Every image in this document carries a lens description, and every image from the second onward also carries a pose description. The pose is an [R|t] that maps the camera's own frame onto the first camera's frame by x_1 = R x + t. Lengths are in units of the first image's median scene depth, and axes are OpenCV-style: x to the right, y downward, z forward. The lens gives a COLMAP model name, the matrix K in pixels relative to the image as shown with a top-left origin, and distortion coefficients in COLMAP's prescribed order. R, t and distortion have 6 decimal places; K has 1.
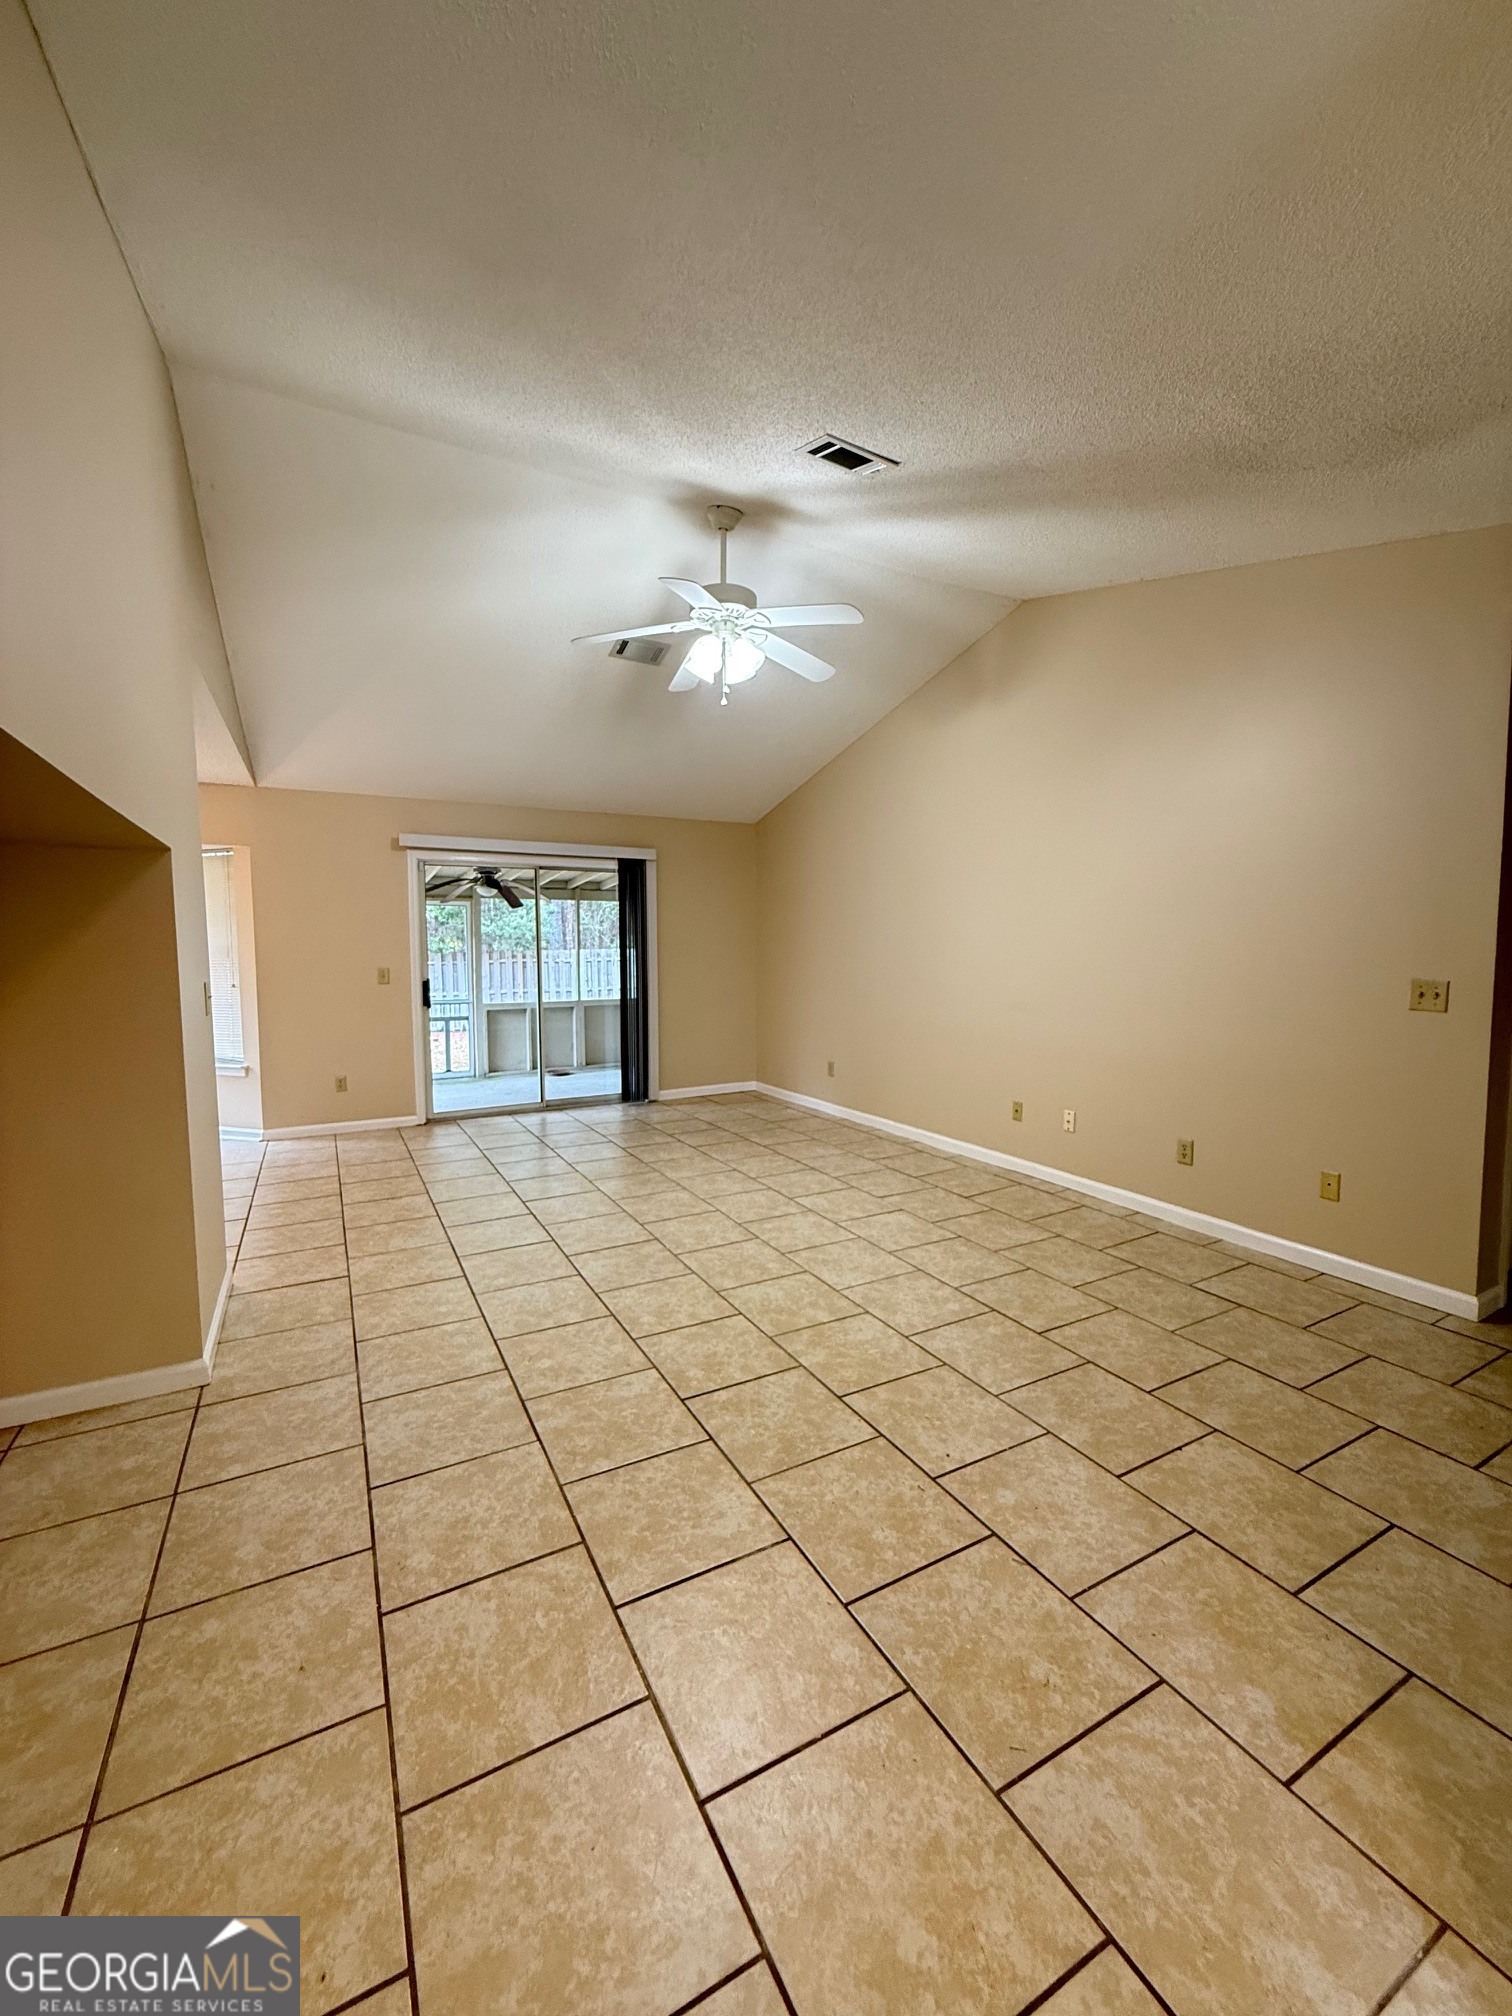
lens RADIAL K [[804.0, 0, 755.8], [0, 804.0, 1015.5], [0, 0, 1]] dist [0.002214, 0.000079]
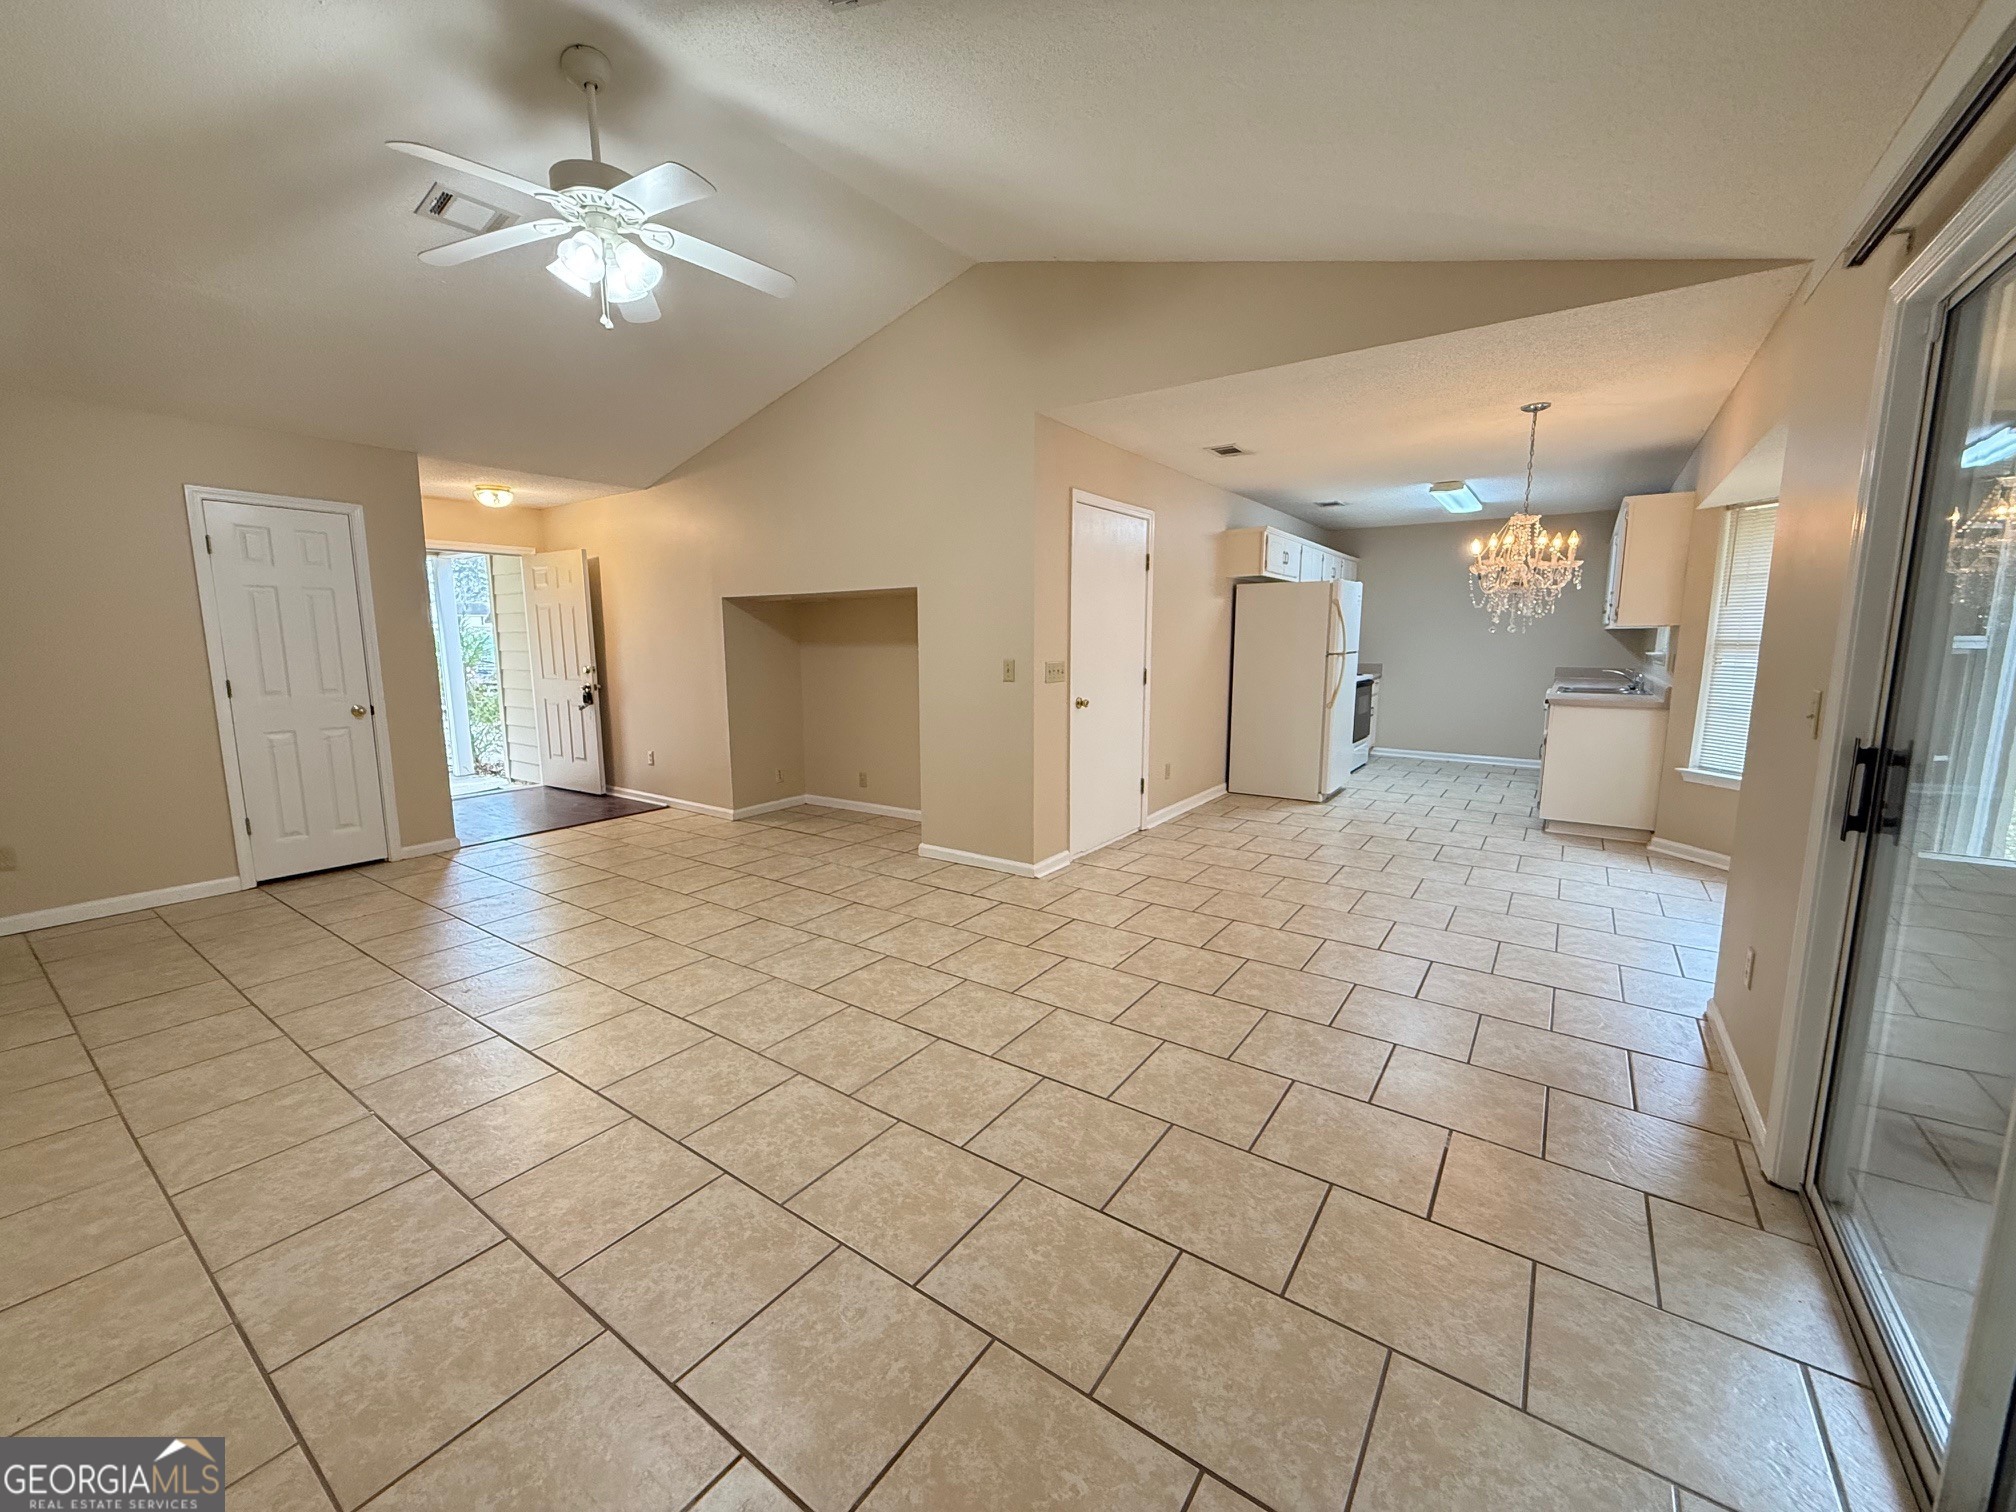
lens RADIAL K [[804.0, 0, 1005.5], [0, 804.0, 749.9], [0, 0, 1]] dist [0.002214, 0.000079]
pose [[-0.897314, 0.070149, -0.435783, -0.011630], [-0.030788, 0.974939, 0.220333, -0.182538], [0.440318, 0.211125, -0.872666, 2.045718]]
